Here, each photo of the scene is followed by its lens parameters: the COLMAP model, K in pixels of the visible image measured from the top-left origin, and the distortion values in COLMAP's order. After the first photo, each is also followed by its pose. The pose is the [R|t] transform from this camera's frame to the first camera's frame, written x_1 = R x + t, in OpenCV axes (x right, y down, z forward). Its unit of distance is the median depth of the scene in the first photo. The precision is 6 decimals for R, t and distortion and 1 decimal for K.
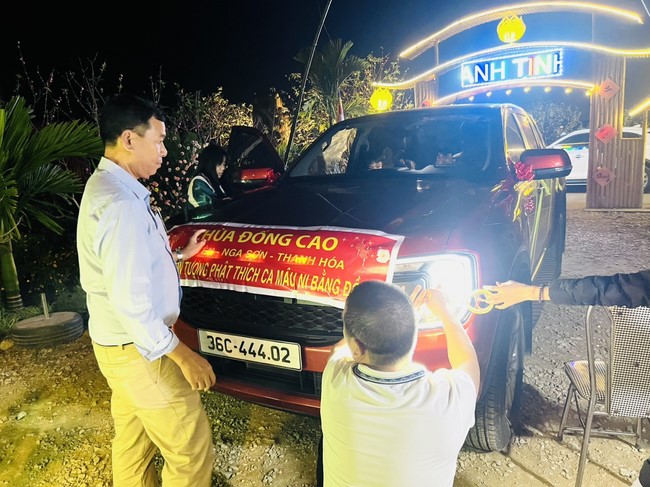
lens RADIAL K [[485.5, 0, 327.3], [0, 485.5, 238.5], [0, 0, 1]] dist [0.035751, -0.013608]
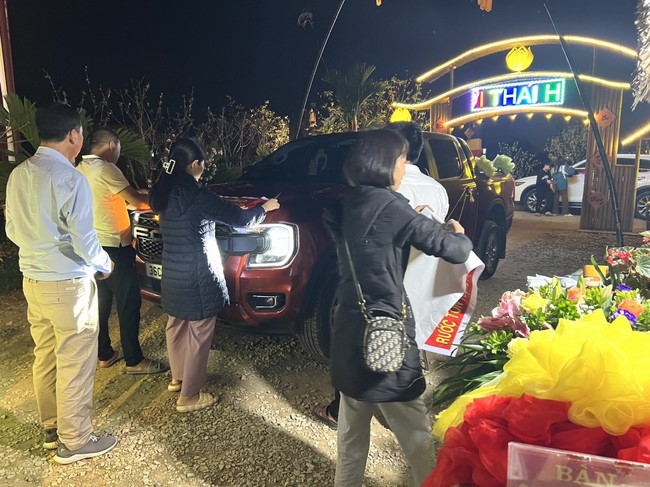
lens RADIAL K [[485.5, 0, 321.9], [0, 485.5, 246.3], [0, 0, 1]] dist [0.035751, -0.013608]
pose [[0.988452, 0.075332, -0.131480, 0.110119], [-0.076210, 0.997090, -0.001654, 0.018319], [0.130973, 0.011655, 0.991317, -0.114358]]
